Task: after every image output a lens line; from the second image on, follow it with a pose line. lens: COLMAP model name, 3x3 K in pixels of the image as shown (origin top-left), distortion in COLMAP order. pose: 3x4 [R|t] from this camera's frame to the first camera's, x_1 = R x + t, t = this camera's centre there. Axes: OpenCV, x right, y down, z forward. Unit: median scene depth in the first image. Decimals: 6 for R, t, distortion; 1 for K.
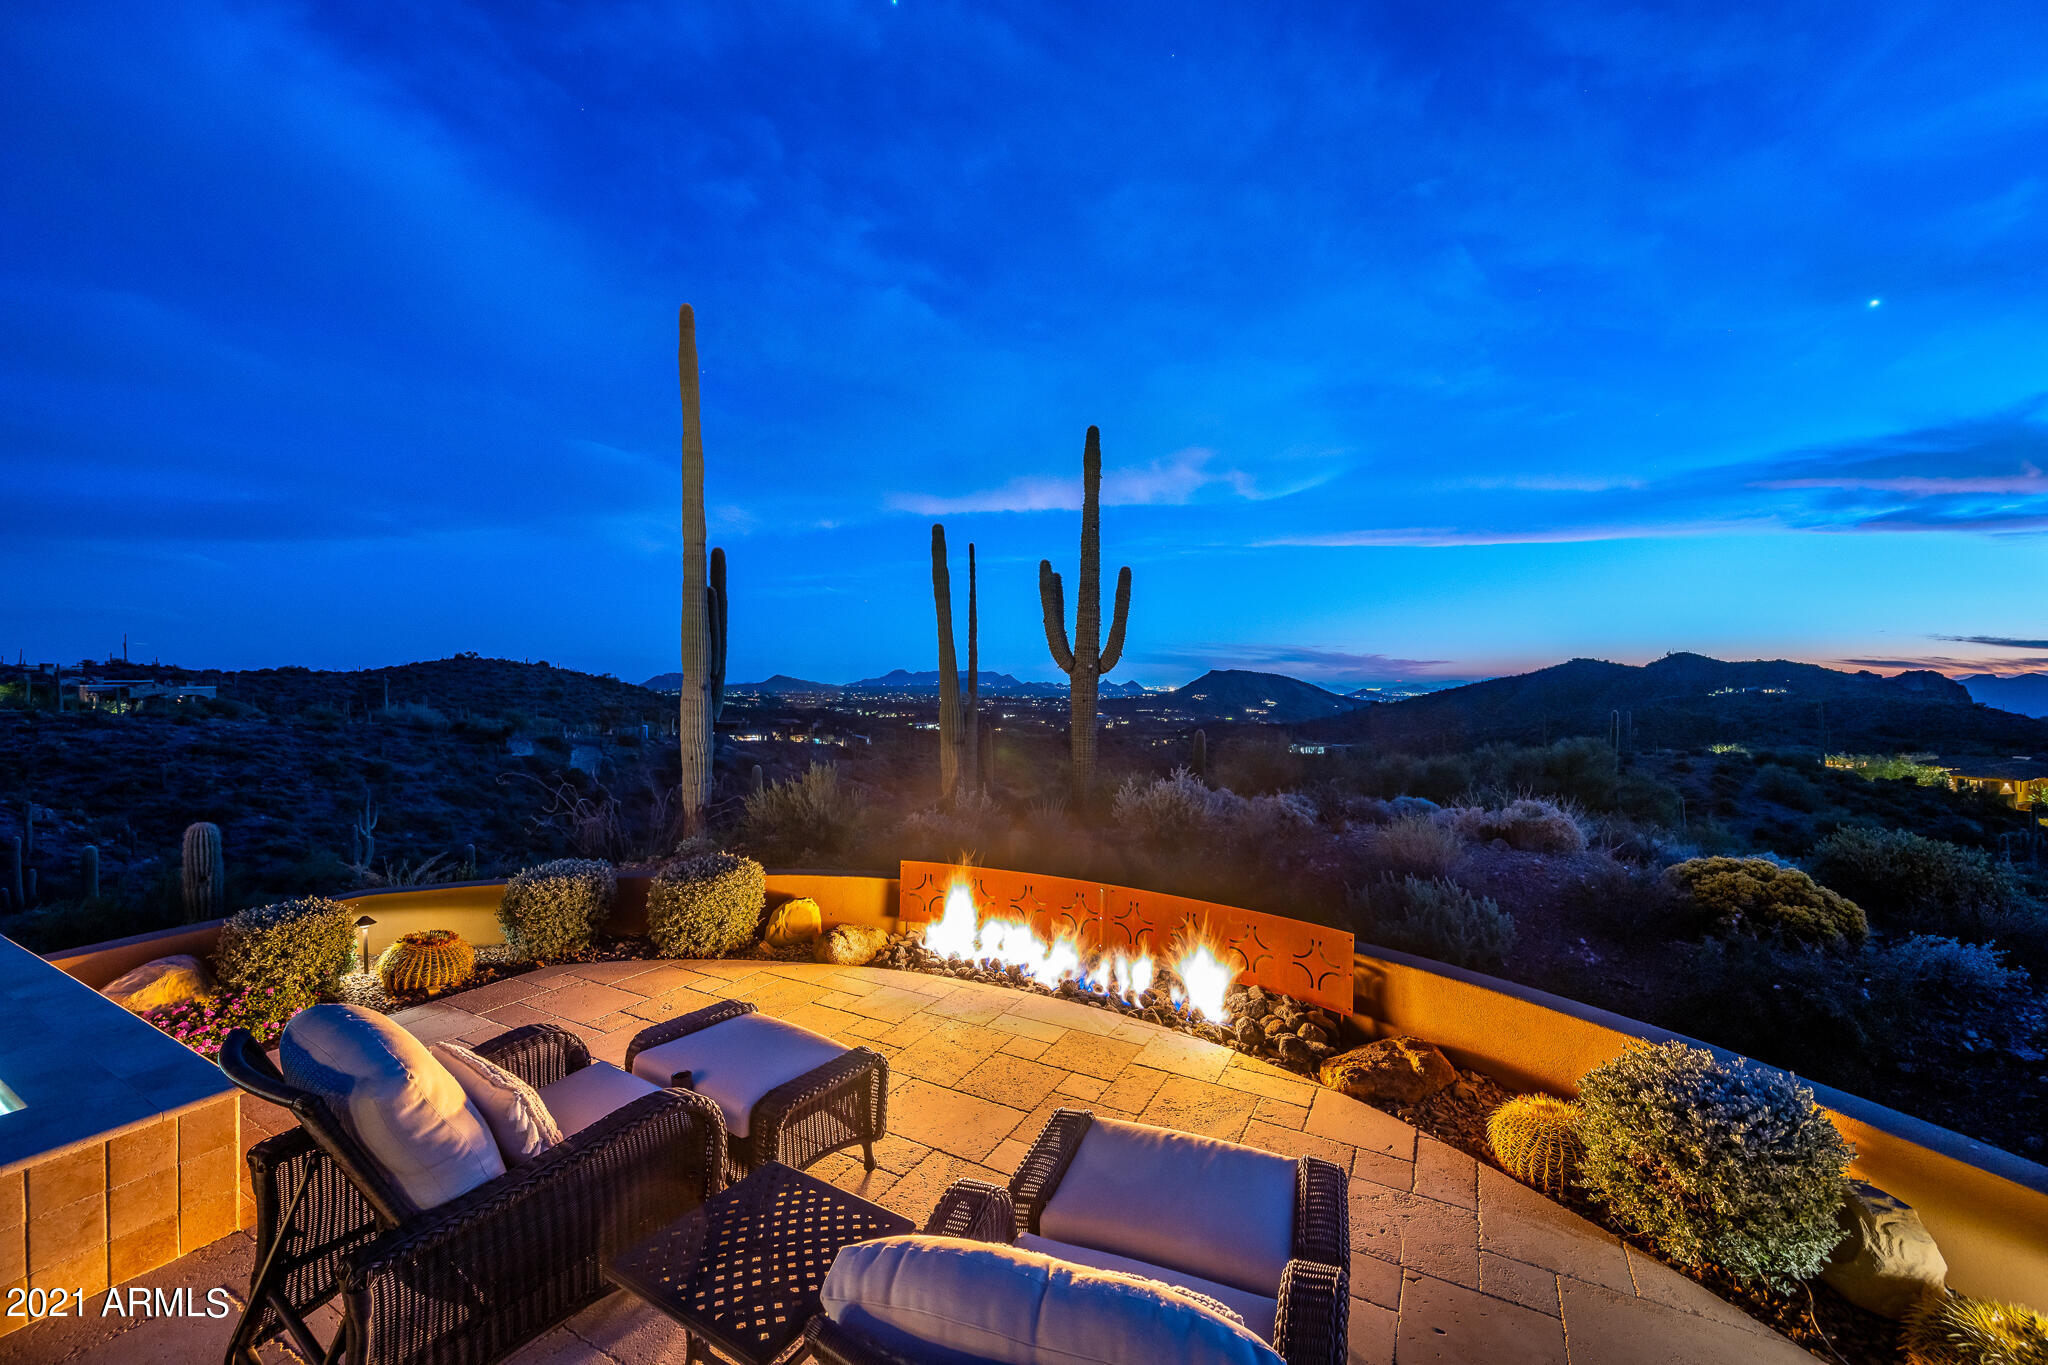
lens RADIAL K [[802.6, 0, 1025.9], [0, 802.6, 684.6], [0, 0, 1]] dist [0.002079, 0.000148]
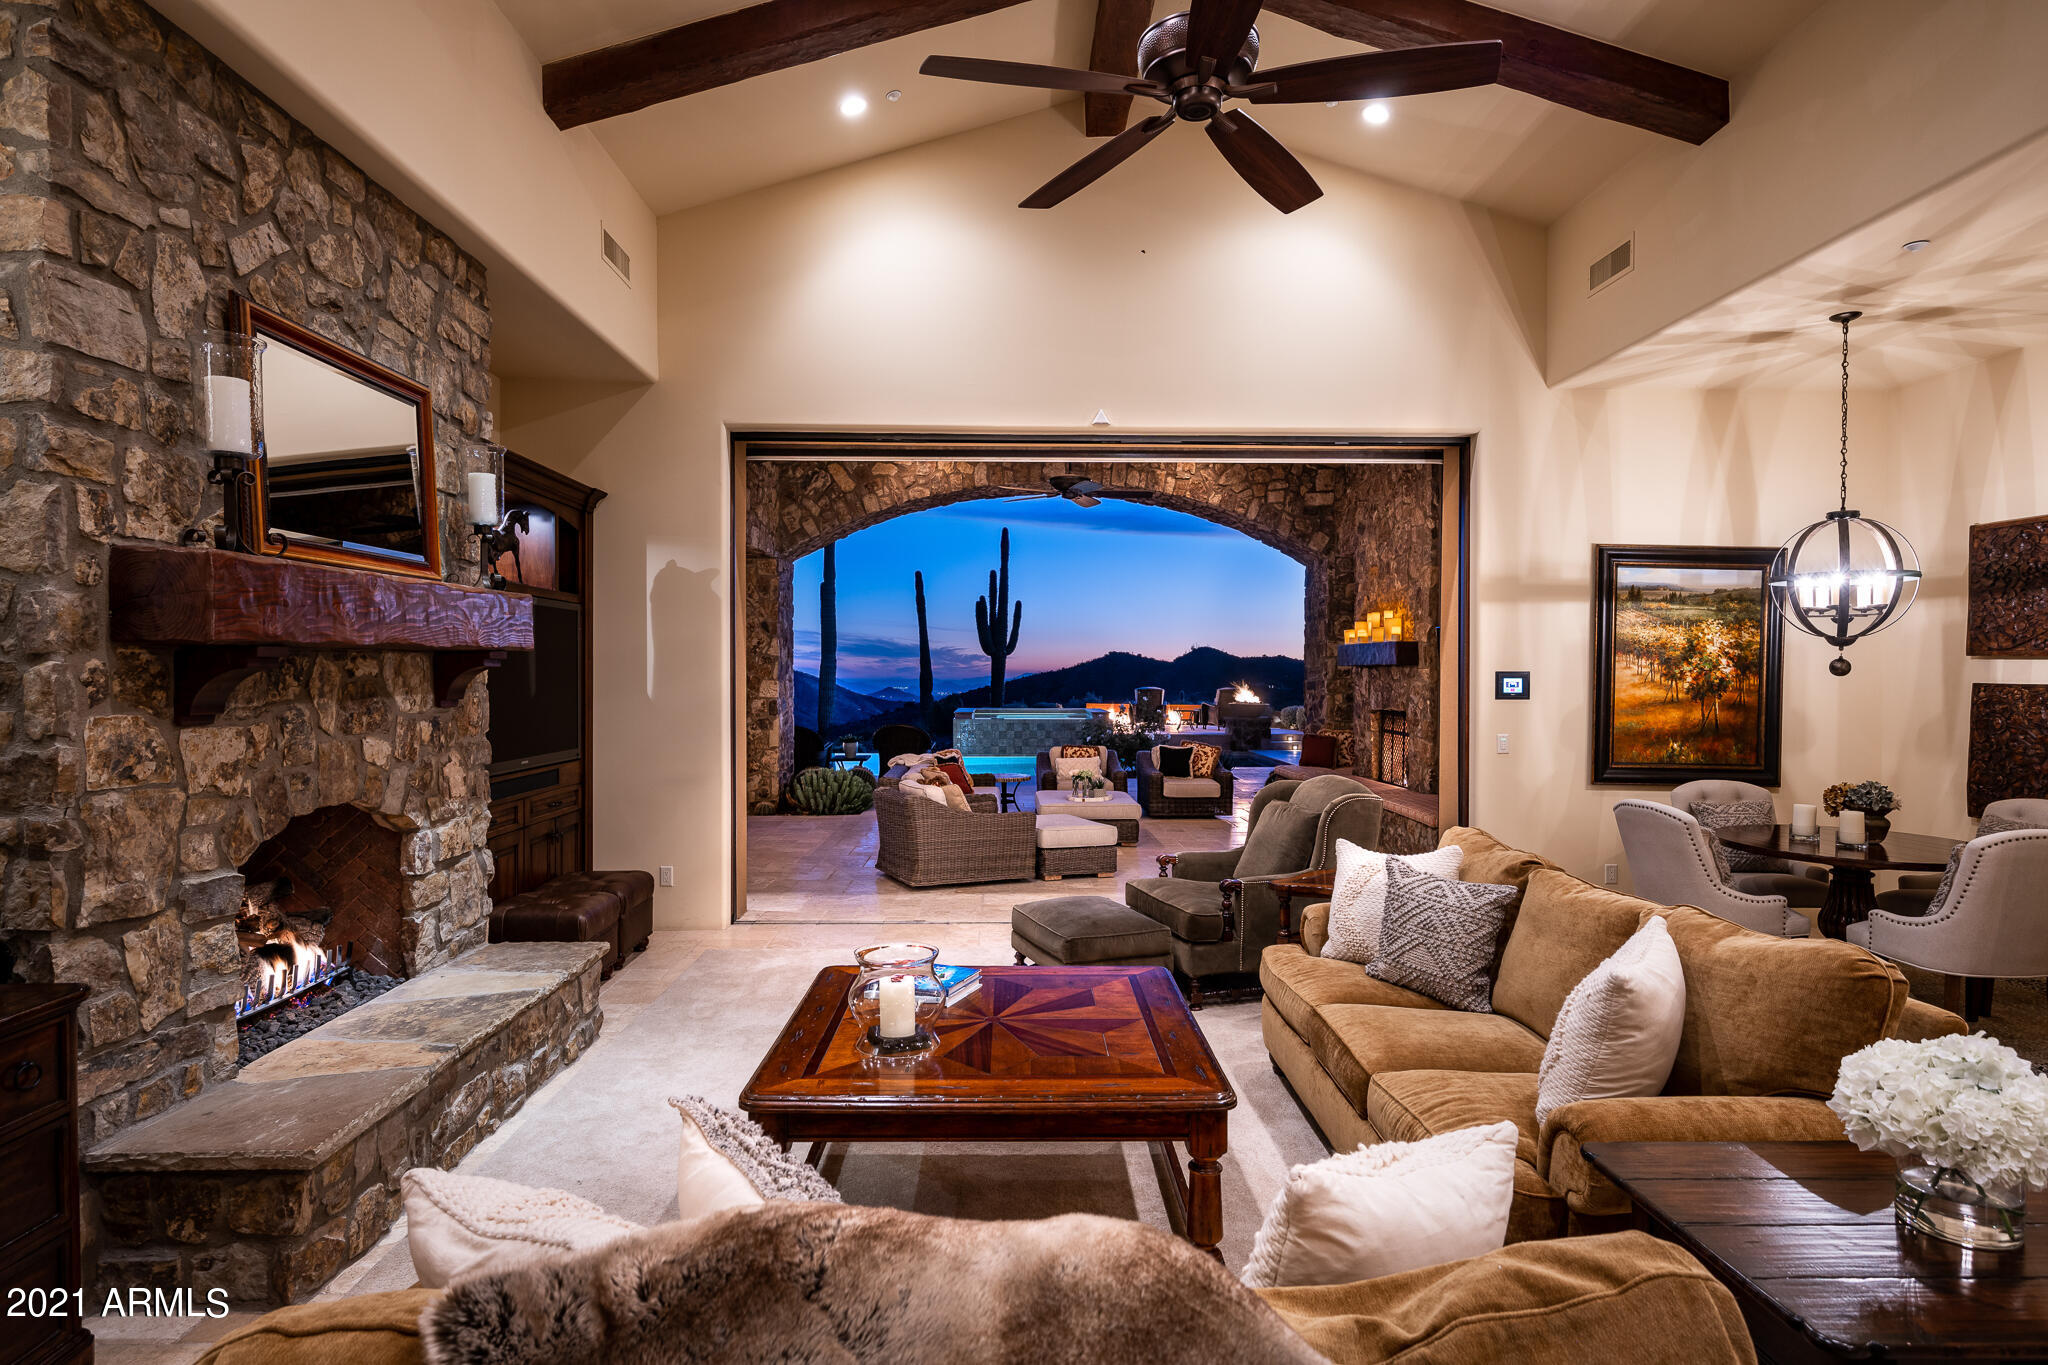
lens RADIAL K [[1104.9, 0, 1025.7], [0, 1104.9, 682.1], [0, 0, 1]] dist [-0.000966, 0.000663]
pose [[0.864787, -0.001109, 0.502138, -0.122815], [0.001297, 0.999999, -0.000024, 0.005151], [-0.502138, 0.000672, 0.864787, -0.134672]]
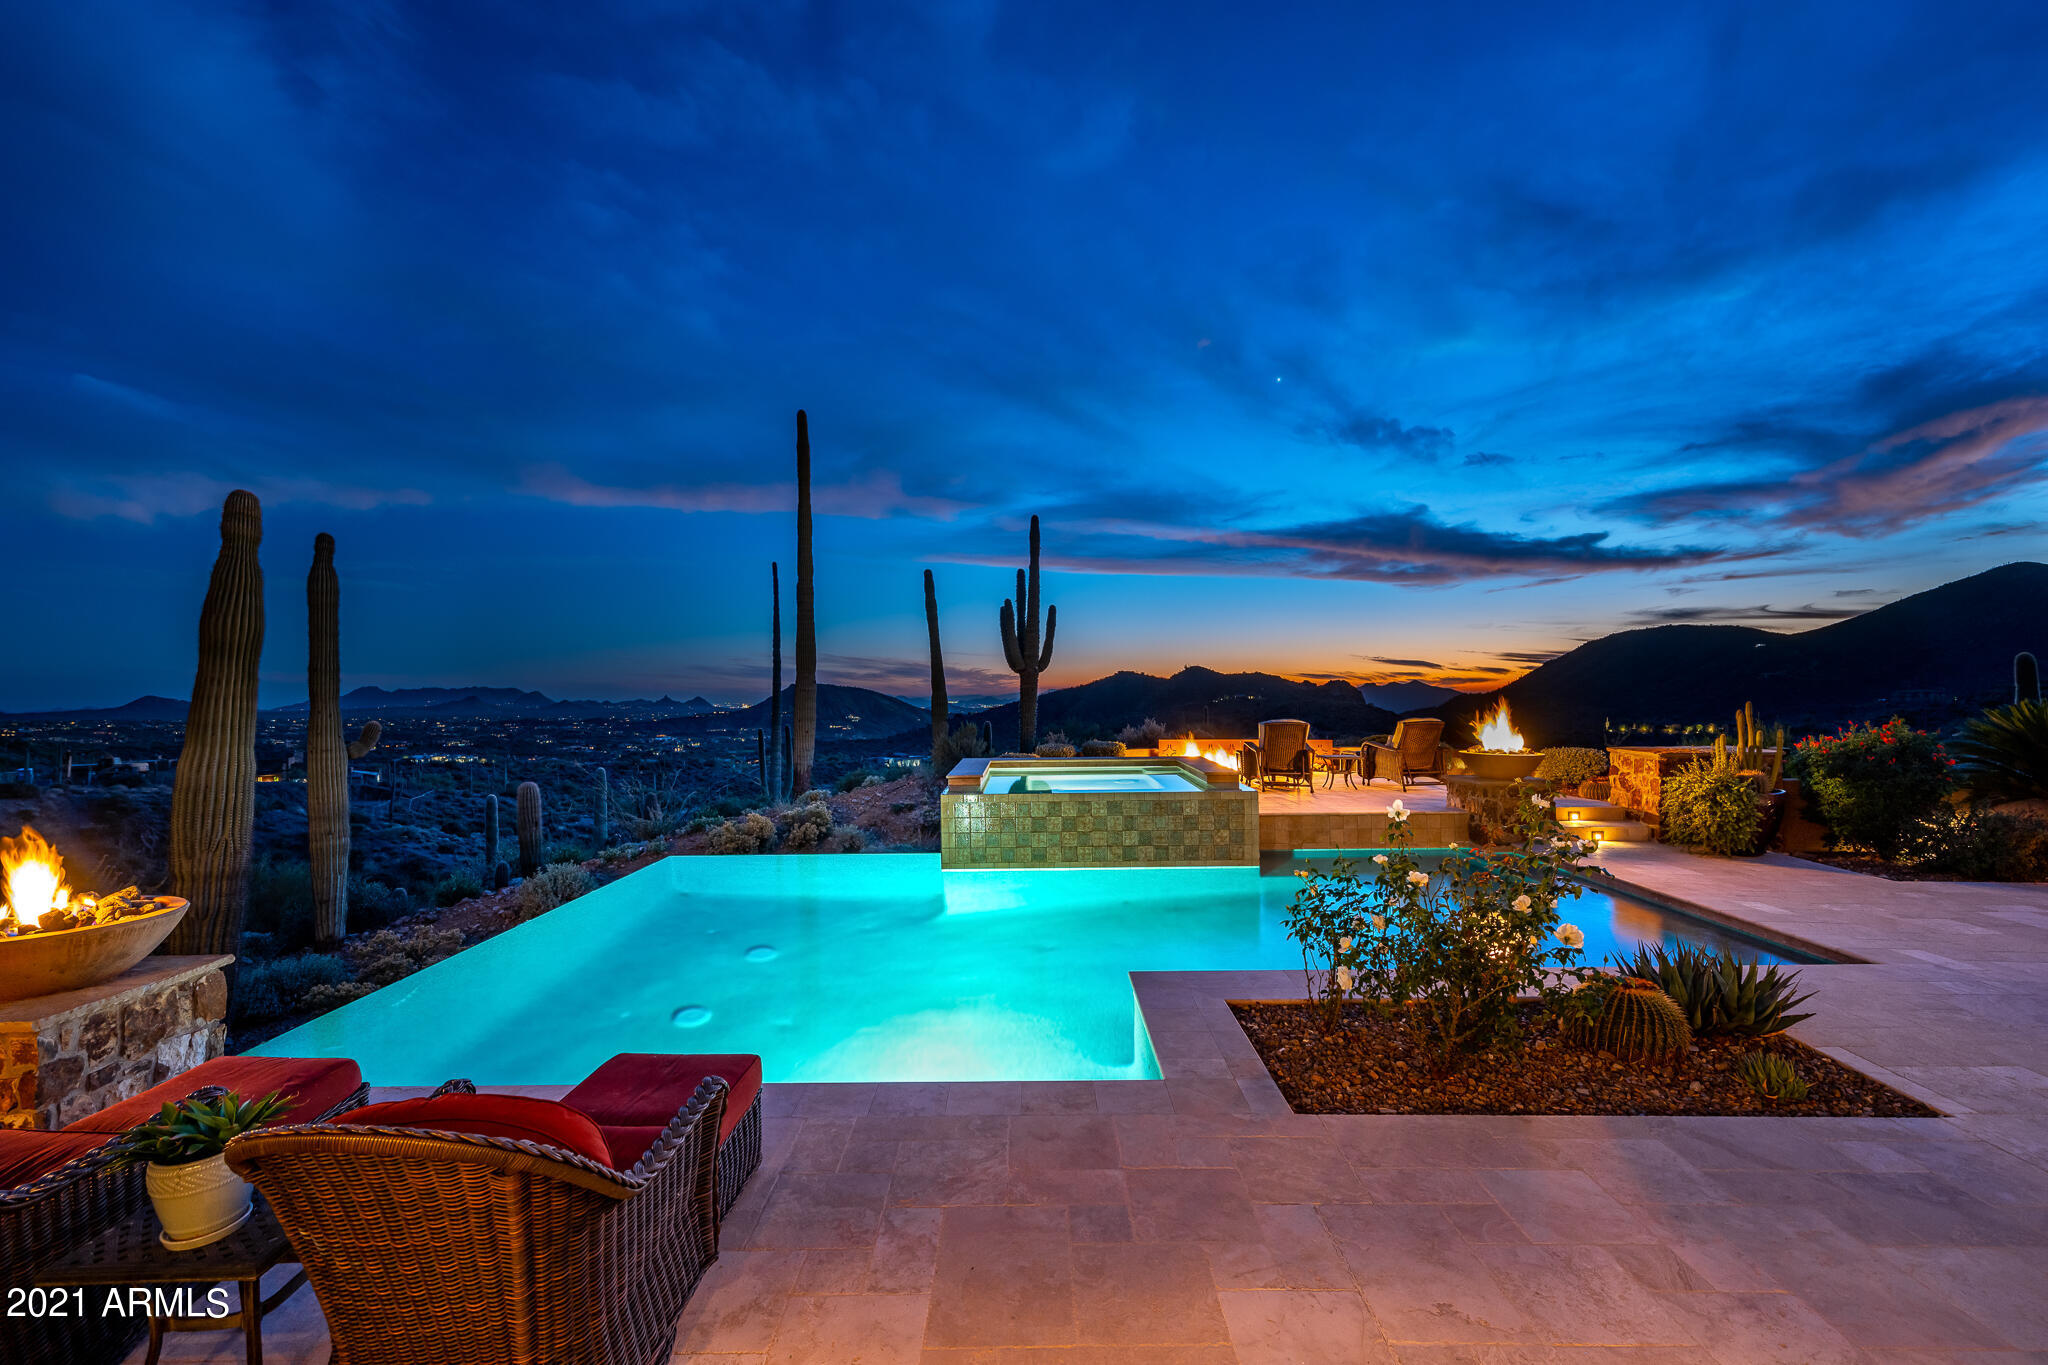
lens RADIAL K [[872.1, 0, 1024.0], [0, 872.1, 682.5], [0, 0, 1]] dist [0.000163, 0.000184]
pose [[0.879872, -0.006201, 0.475170, -0.075862], [0.015719, 0.999747, -0.016061, 0.003361], [-0.474950, 0.021601, 0.879748, -0.049202]]
